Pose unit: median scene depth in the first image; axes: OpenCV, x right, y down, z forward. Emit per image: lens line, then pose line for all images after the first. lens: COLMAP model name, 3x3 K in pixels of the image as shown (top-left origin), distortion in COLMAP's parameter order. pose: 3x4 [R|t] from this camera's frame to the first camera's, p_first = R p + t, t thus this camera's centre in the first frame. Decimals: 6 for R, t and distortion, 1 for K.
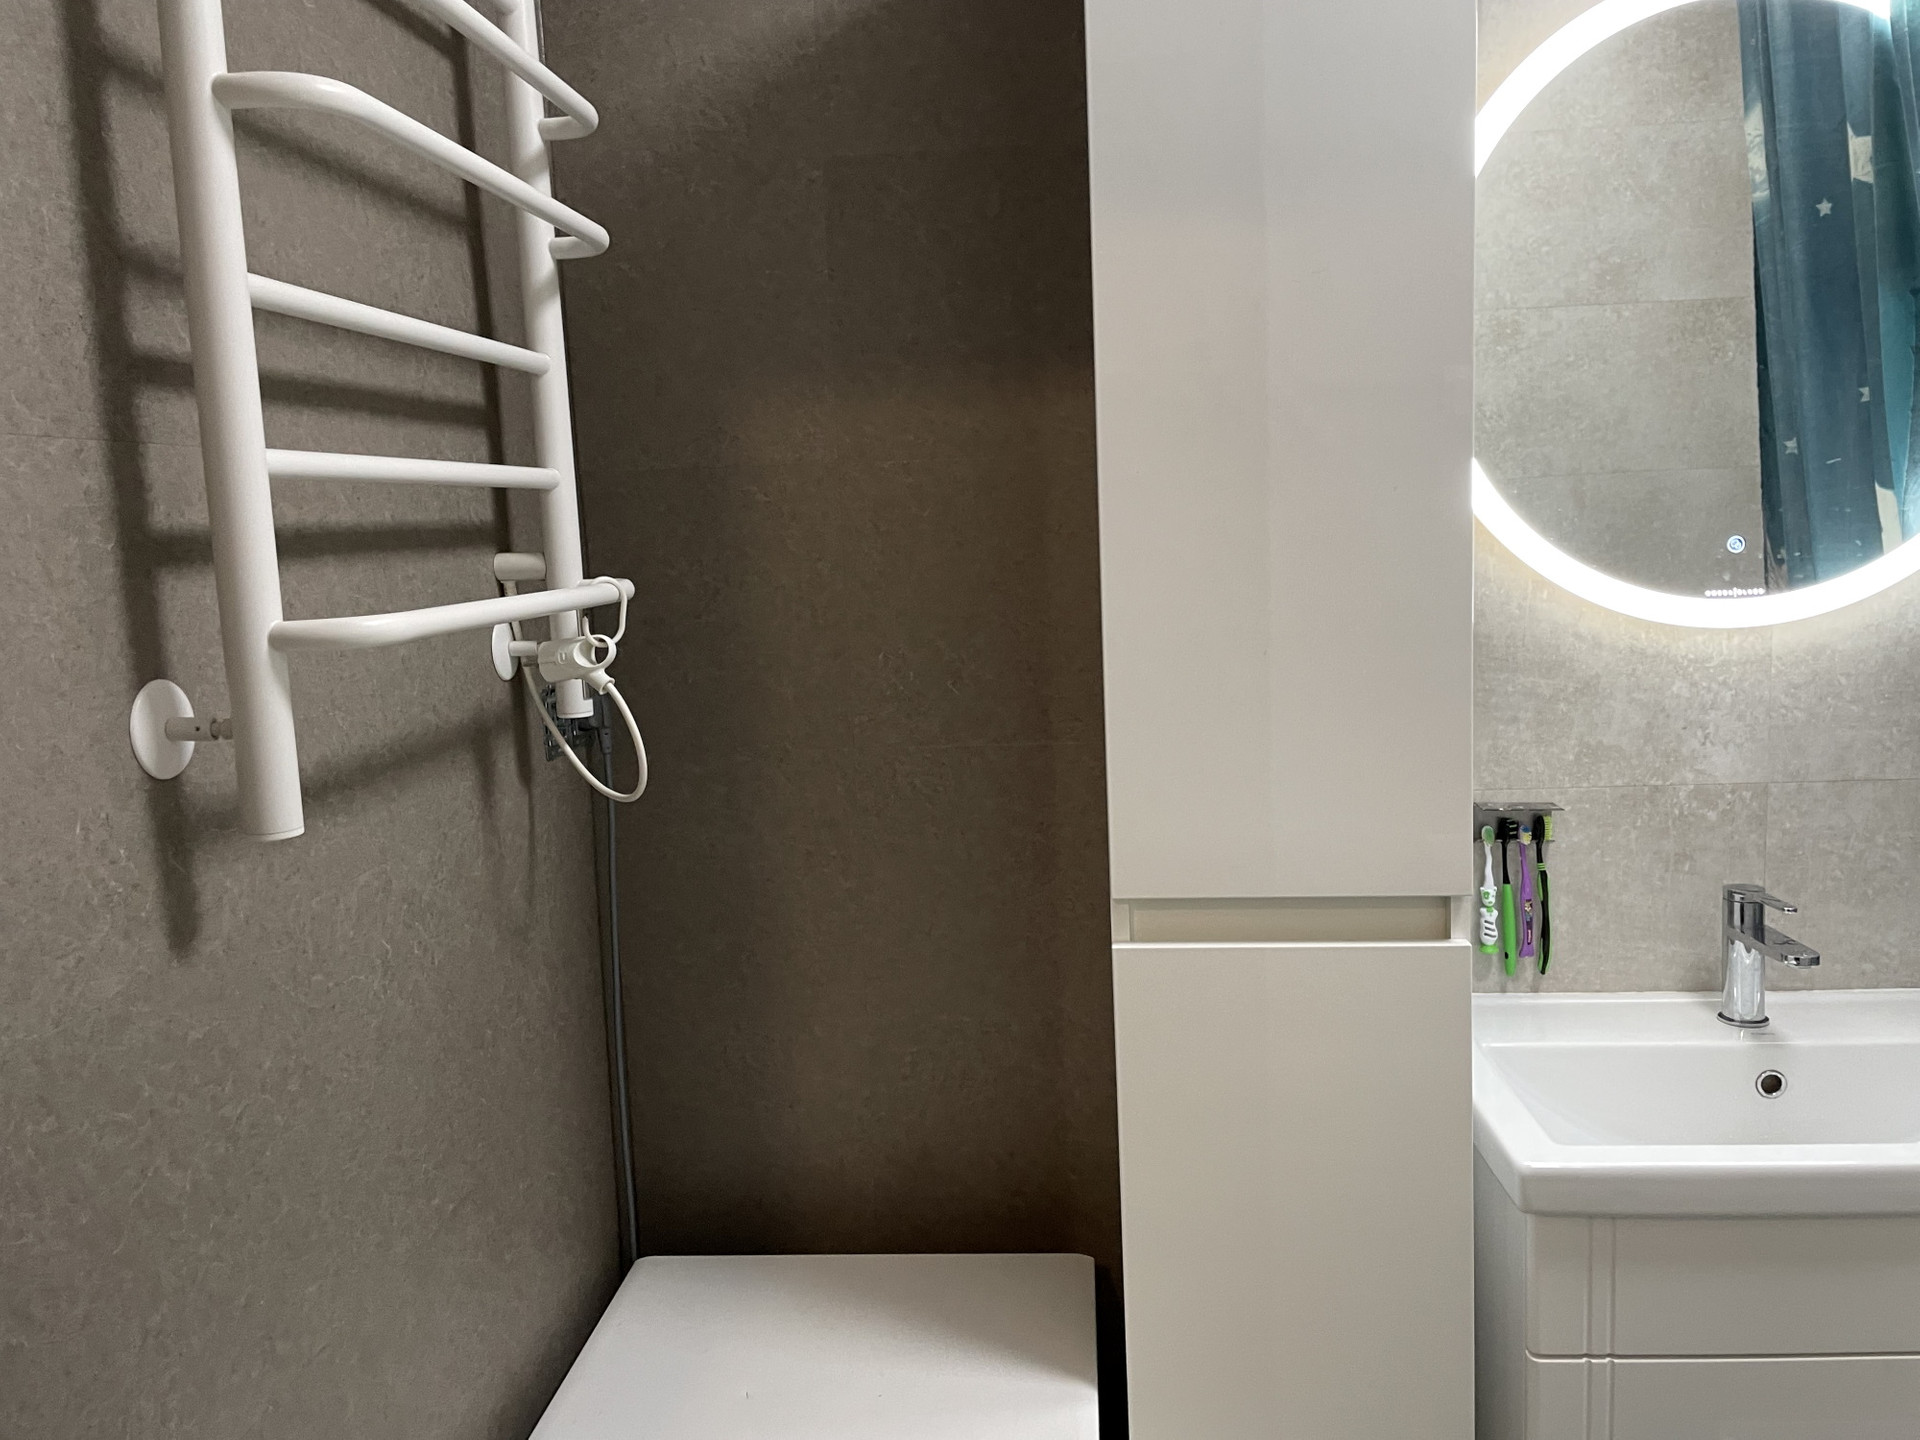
lens RADIAL K [[1465.4, 0, 963.5], [0, 1465.4, 728.6], [0, 0, 1]] dist [0.081752, -0.109754]
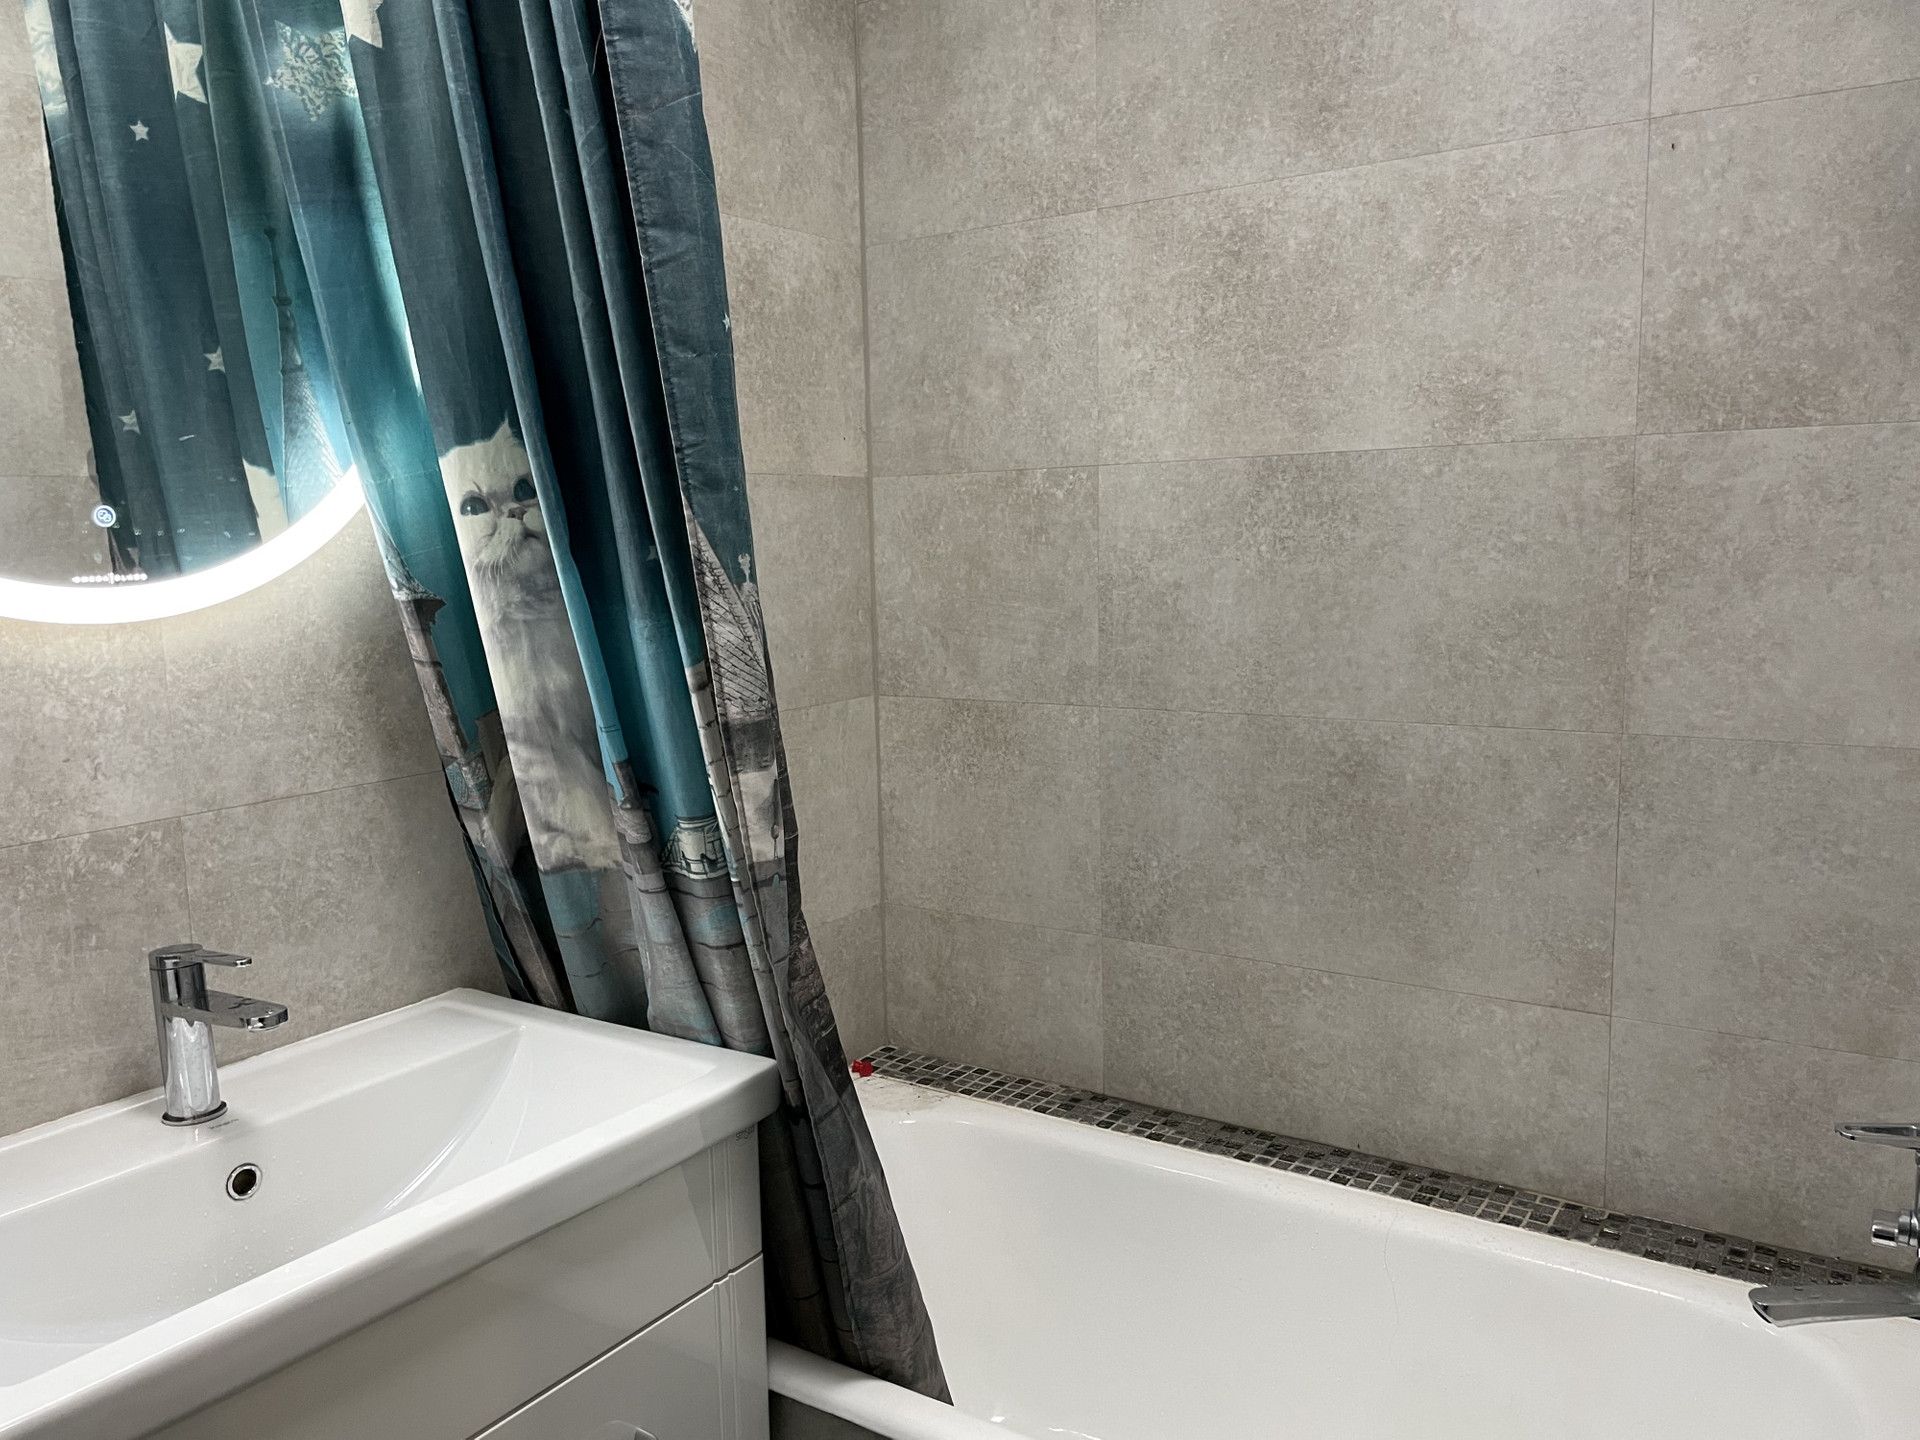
lens RADIAL K [[1465.4, 0, 963.5], [0, 1465.4, 728.6], [0, 0, 1]] dist [0.081752, -0.109754]
pose [[0.492978, -0.088680, 0.865511, 0.054739], [0.129720, 0.991165, 0.027668, 0.022008], [-0.860317, 0.098634, 0.500125, 0.223641]]
